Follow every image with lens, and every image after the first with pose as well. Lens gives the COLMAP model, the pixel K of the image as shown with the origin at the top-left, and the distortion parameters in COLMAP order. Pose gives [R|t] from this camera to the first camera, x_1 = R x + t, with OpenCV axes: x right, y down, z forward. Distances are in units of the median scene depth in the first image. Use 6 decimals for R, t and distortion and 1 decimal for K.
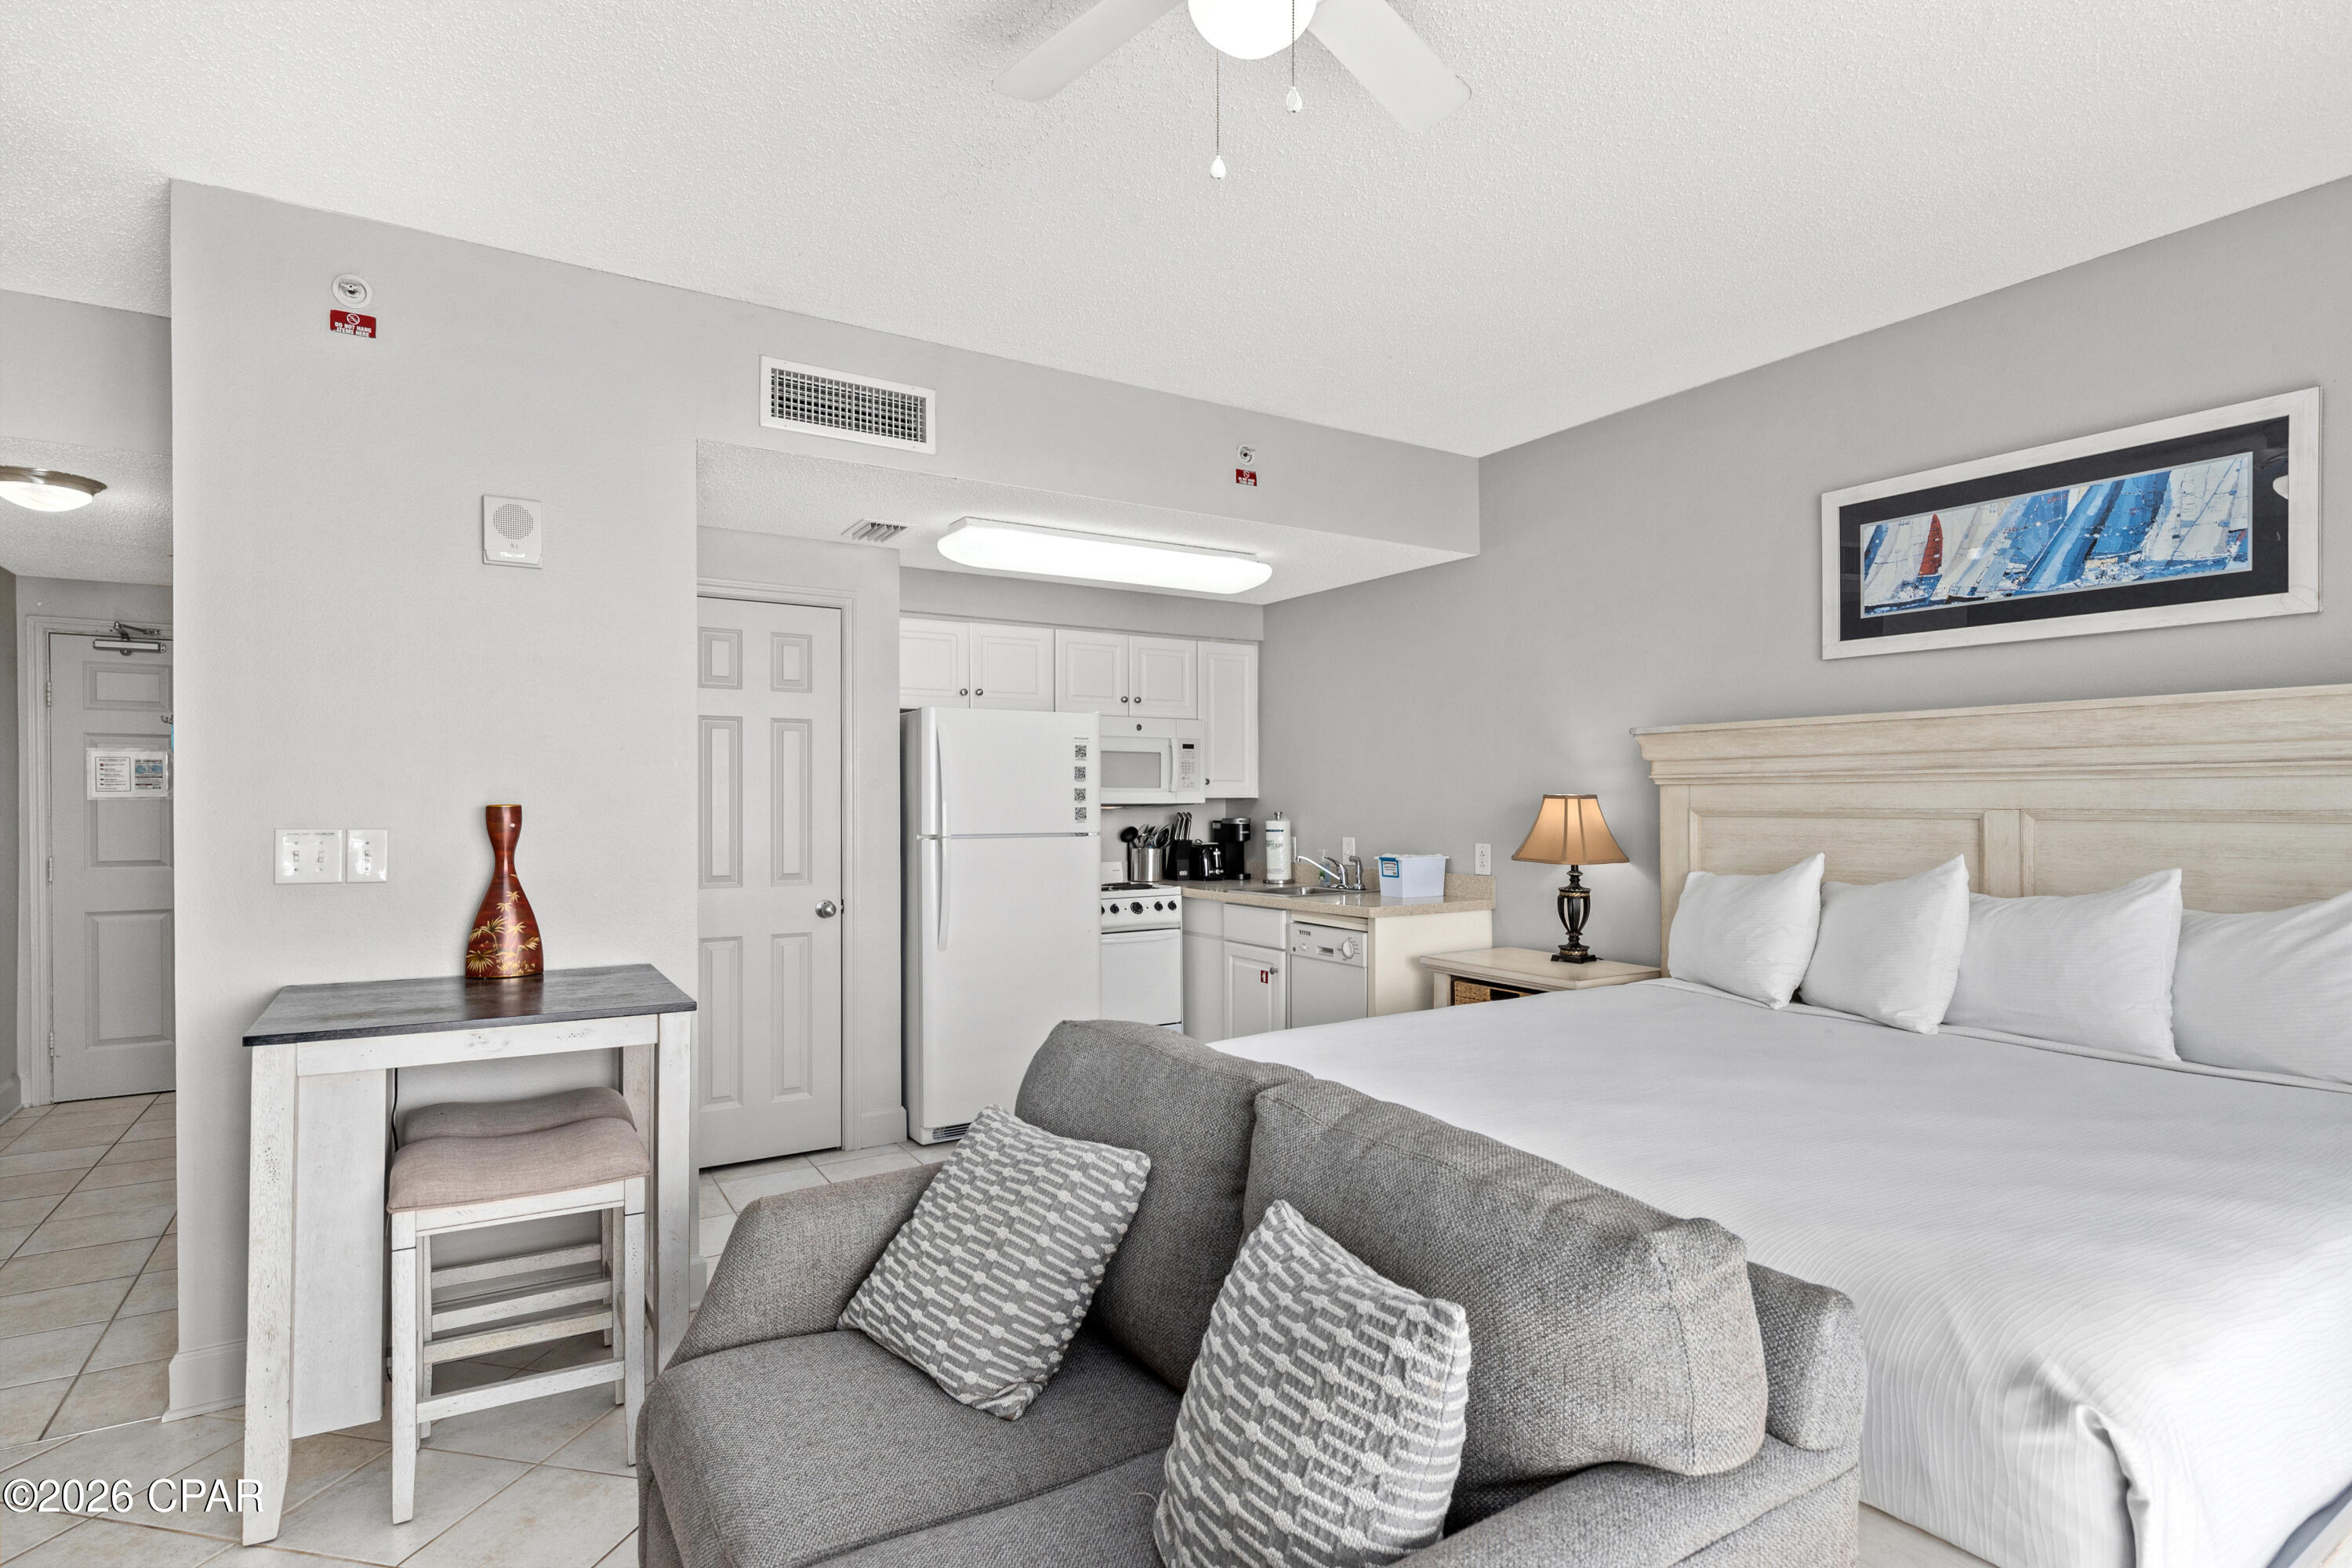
lens RADIAL K [[1172.3, 0, 1165.1], [0, 1172.3, 785.7], [0, 0, 1]] dist [0.002511, -0.010212]
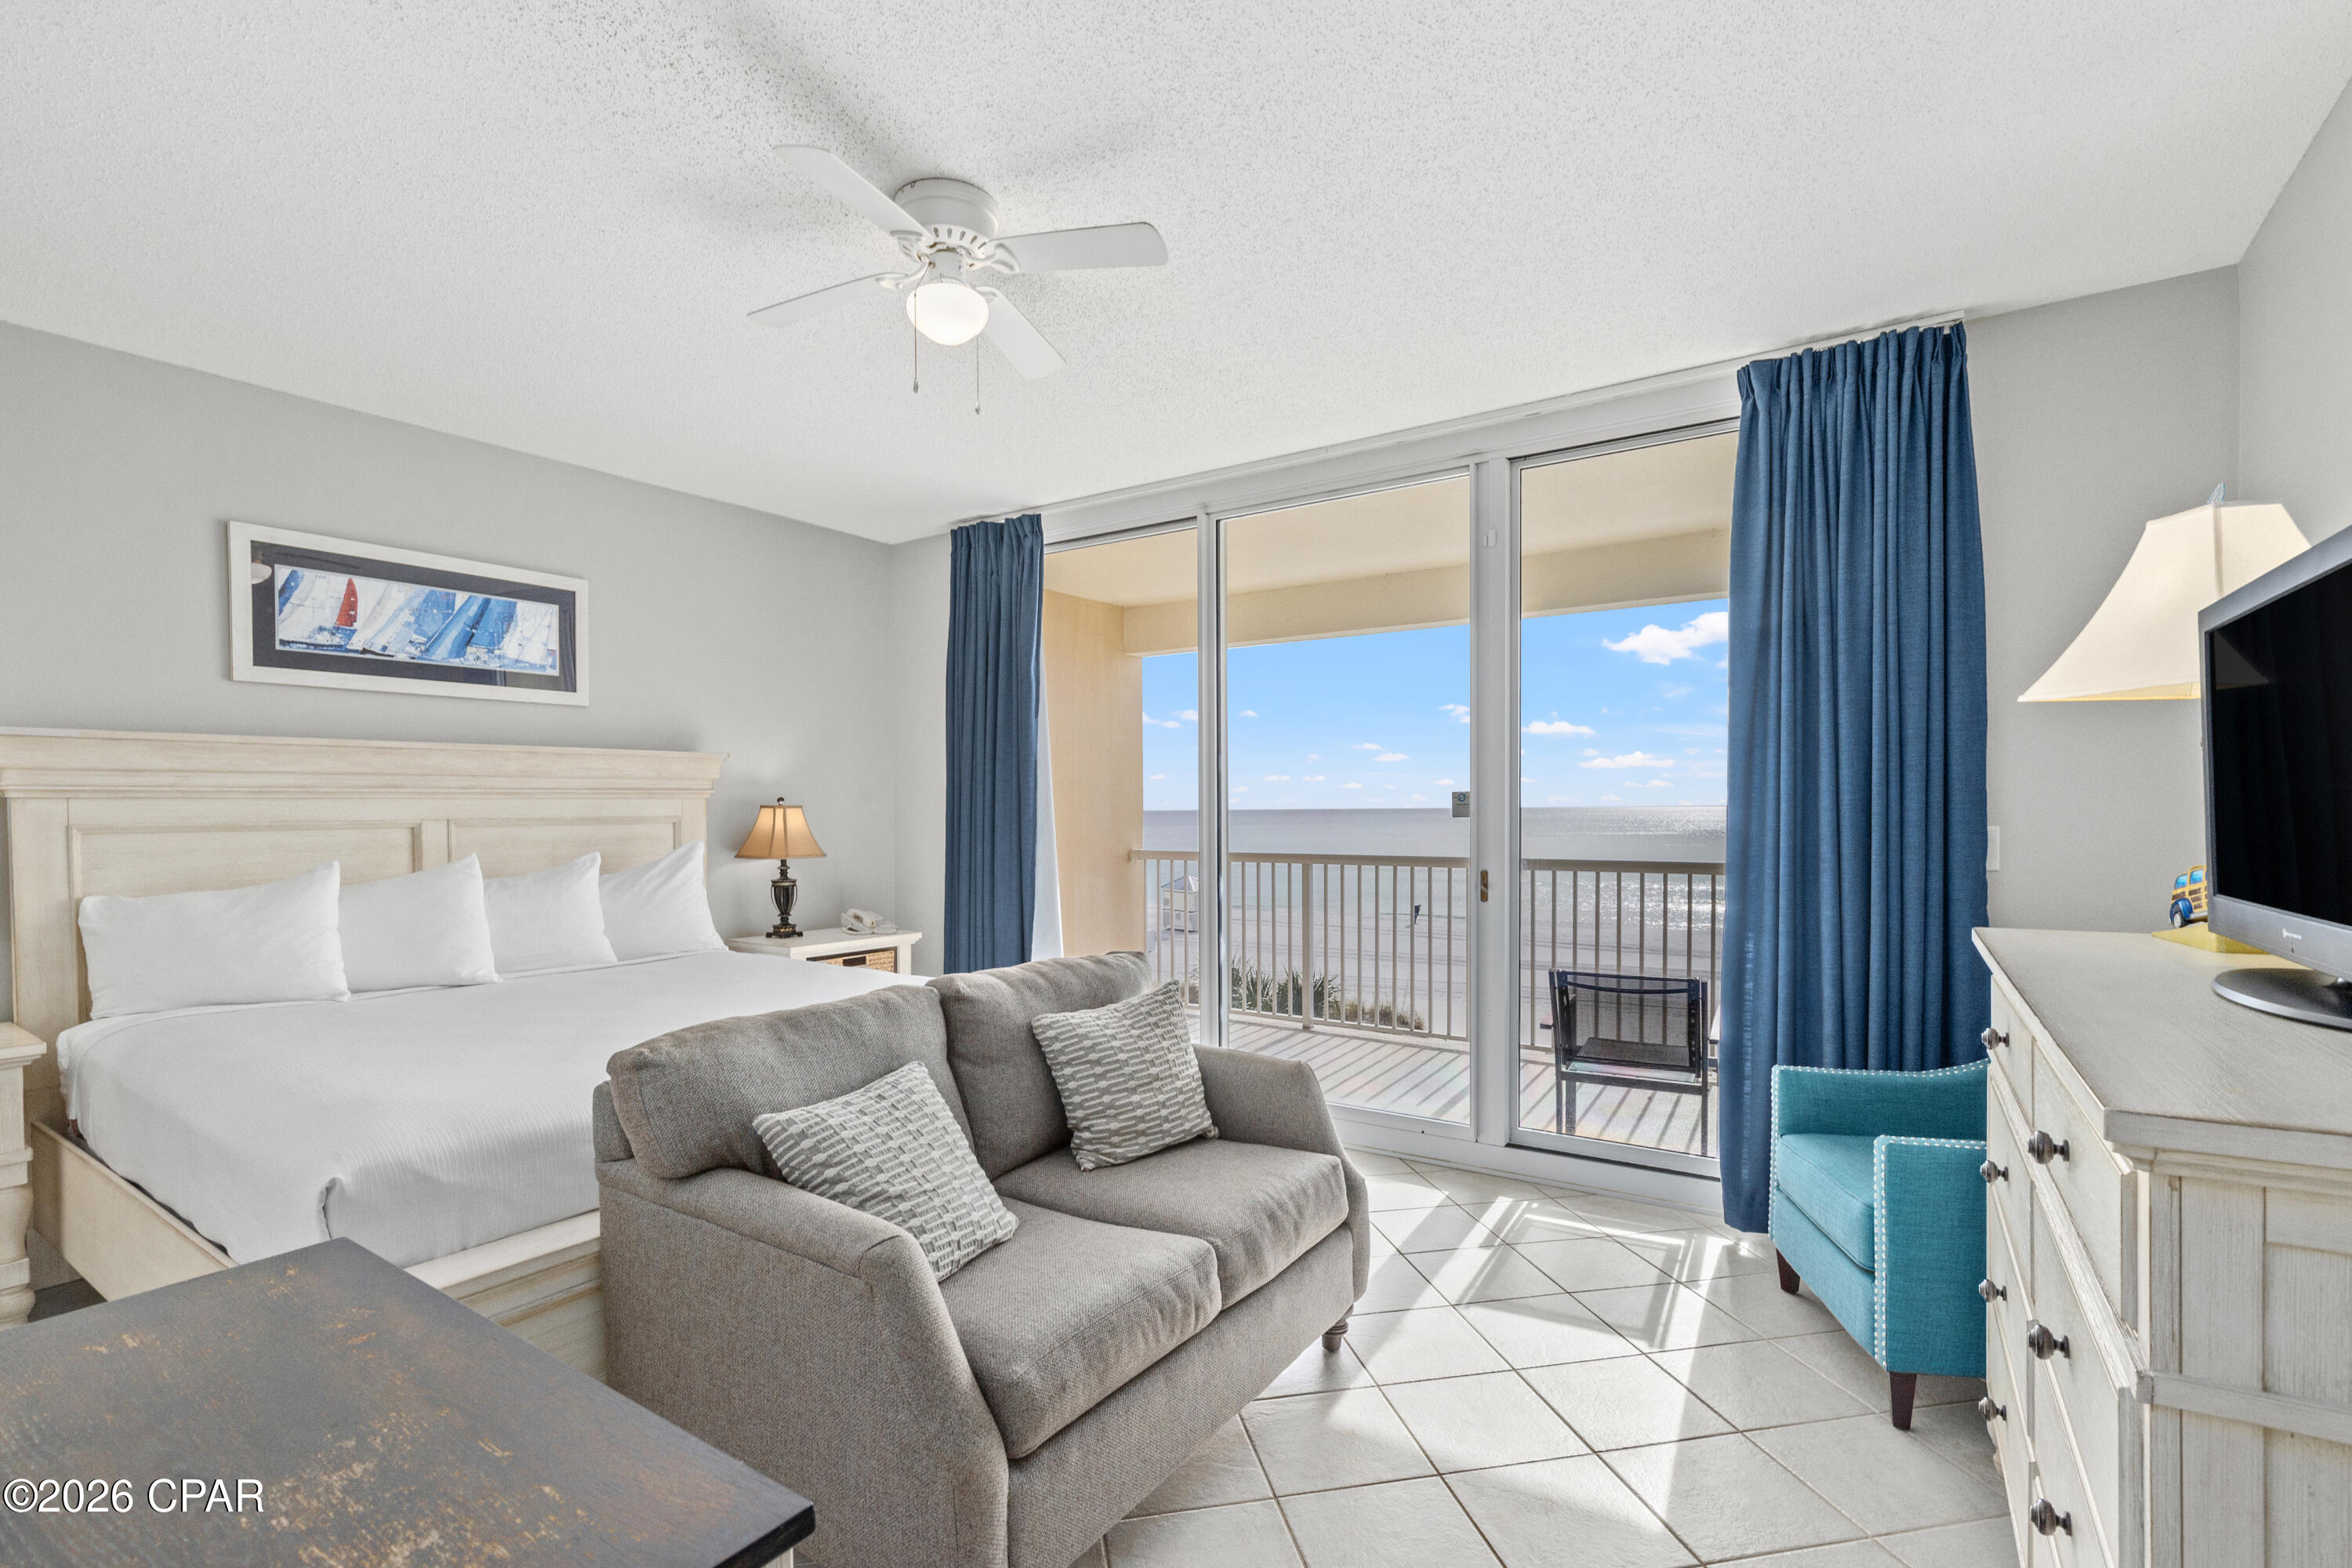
lens RADIAL K [[1074.1, 0, 1169.4], [0, 1074.1, 837.7], [0, 0, 1]] dist [-0.003594, -0.000452]
pose [[-0.393483, -0.022907, 0.919046, -0.654762], [-0.002599, 0.999713, 0.023805, 0.008214], [-0.919328, 0.006978, -0.393430, 0.614192]]
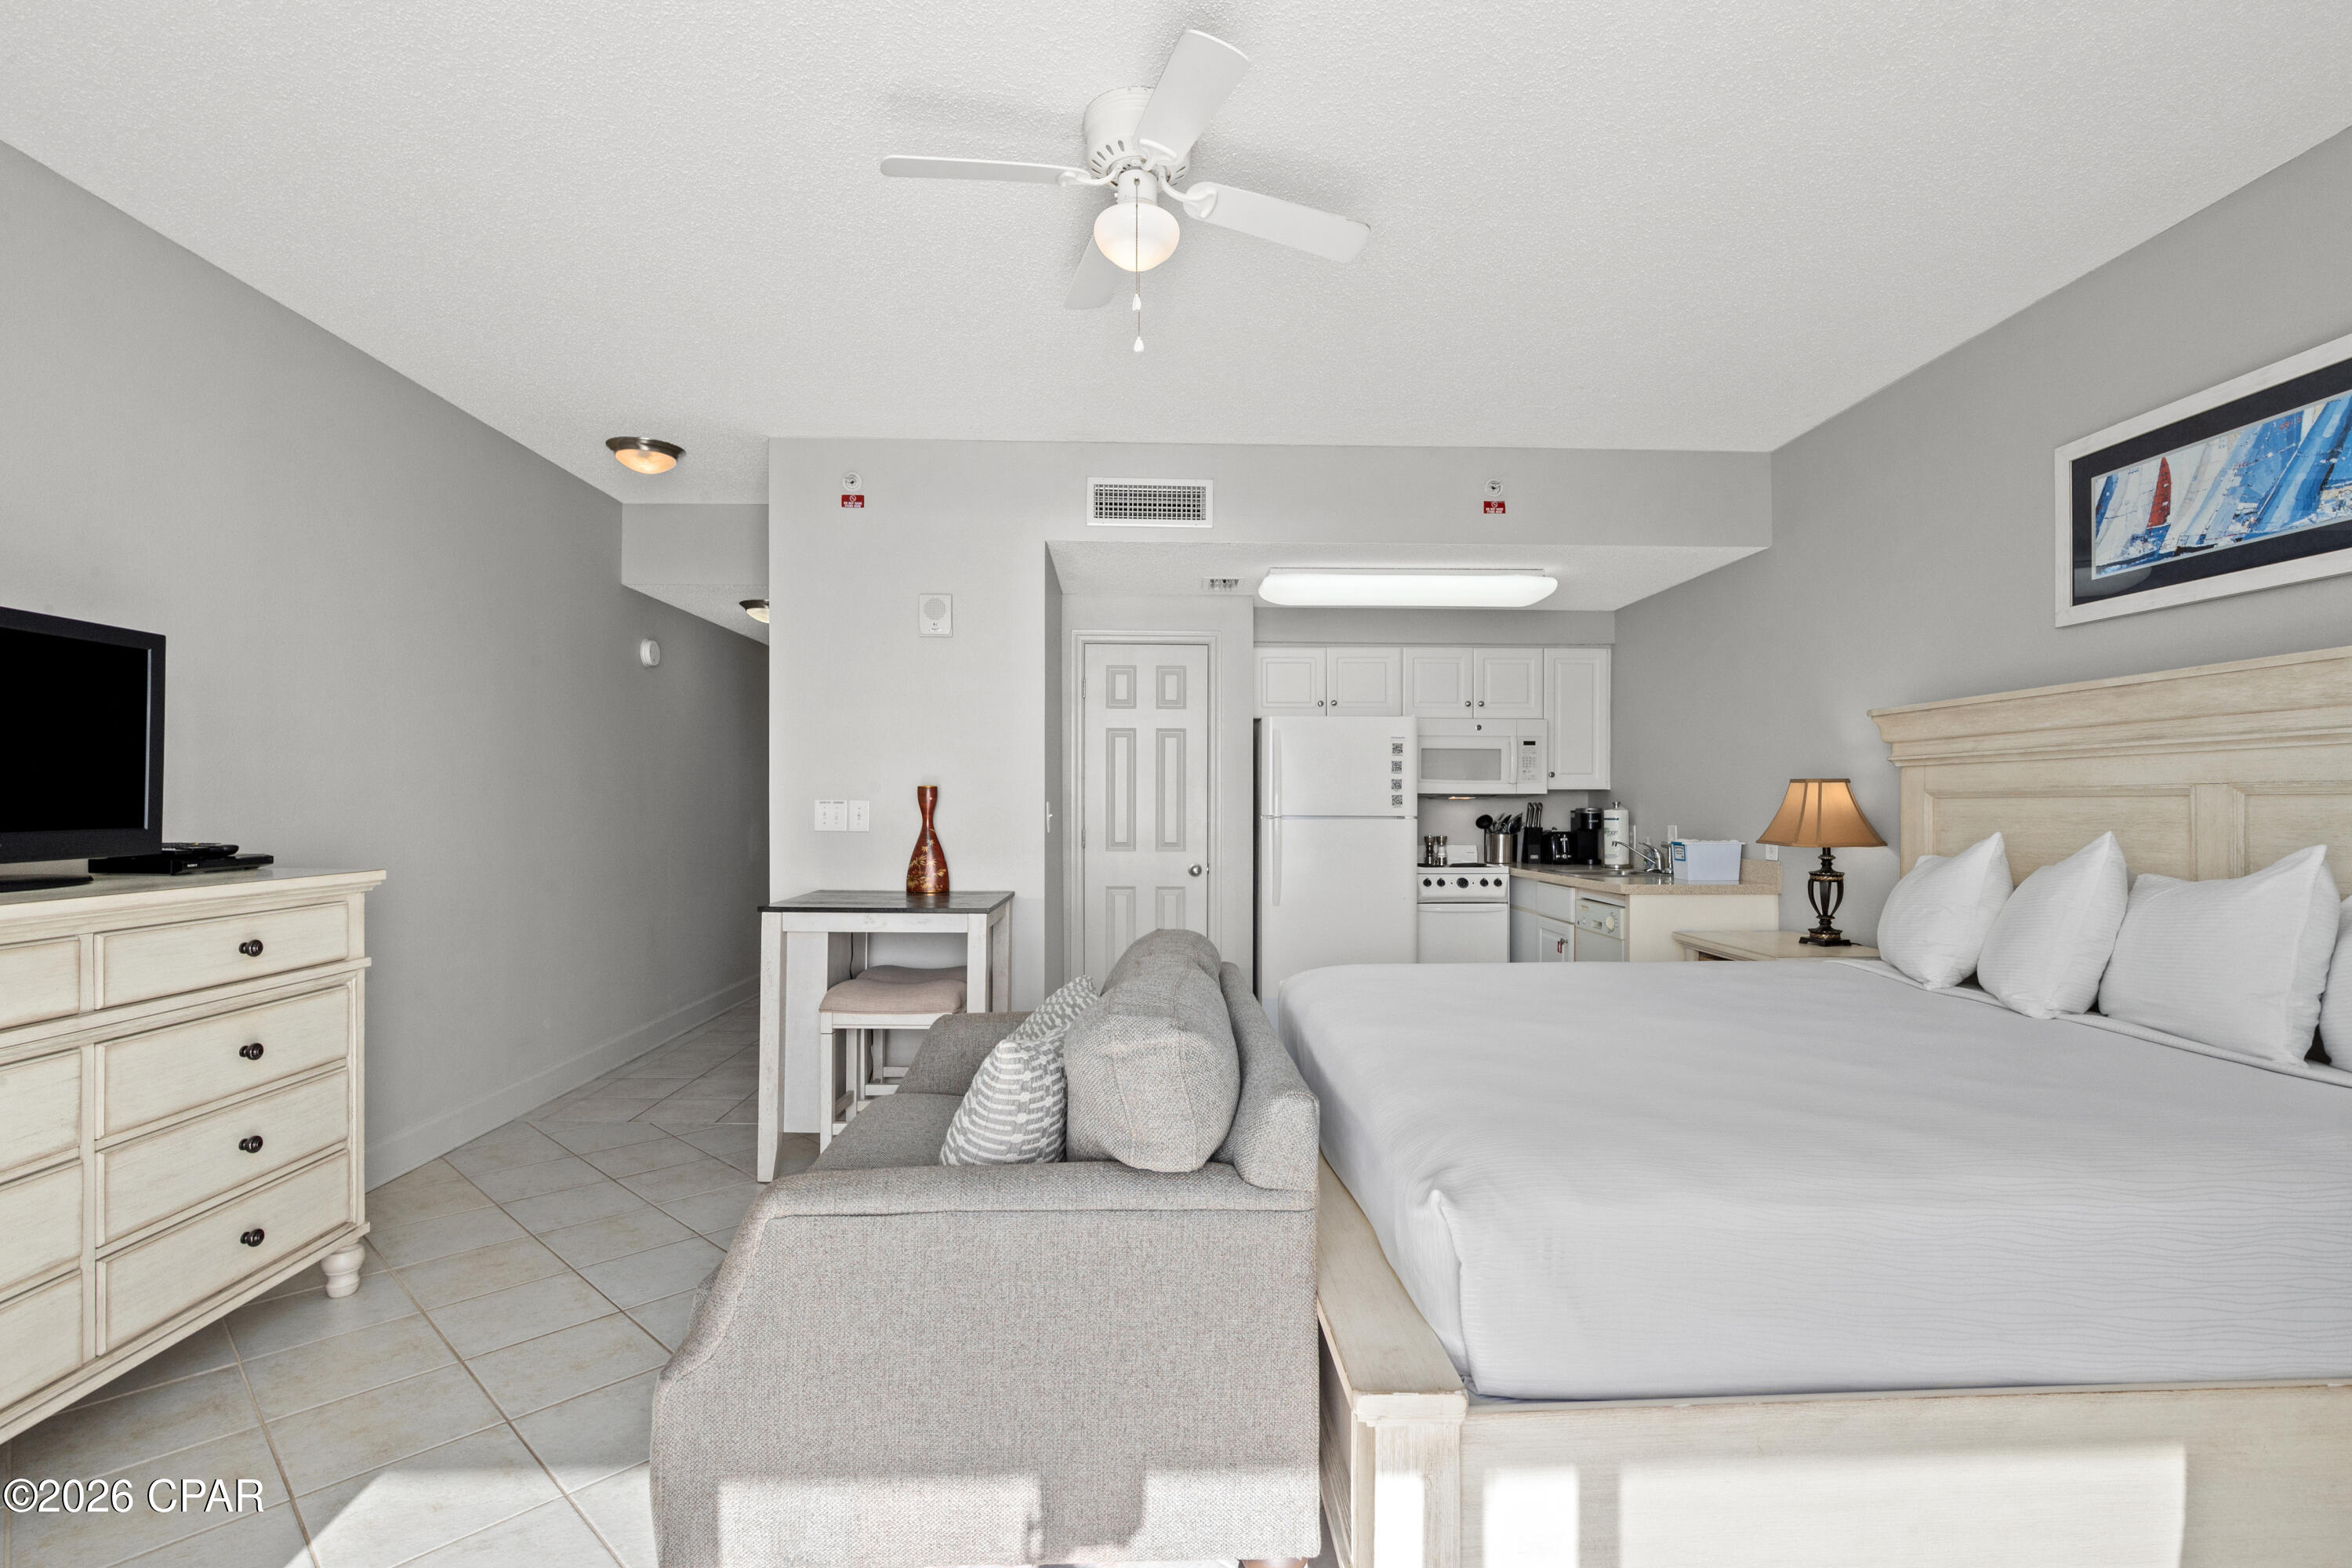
lens RADIAL K [[1056.8, 0, 1177.9], [0, 1056.8, 791.6], [0, 0, 1]] dist [-0.000841, 0.000471]
pose [[0.866844, -0.002277, -0.498574, 0.378706], [0.001739, 0.999997, -0.001544, 0.022565], [0.498577, 0.000471, 0.866845, -0.071975]]
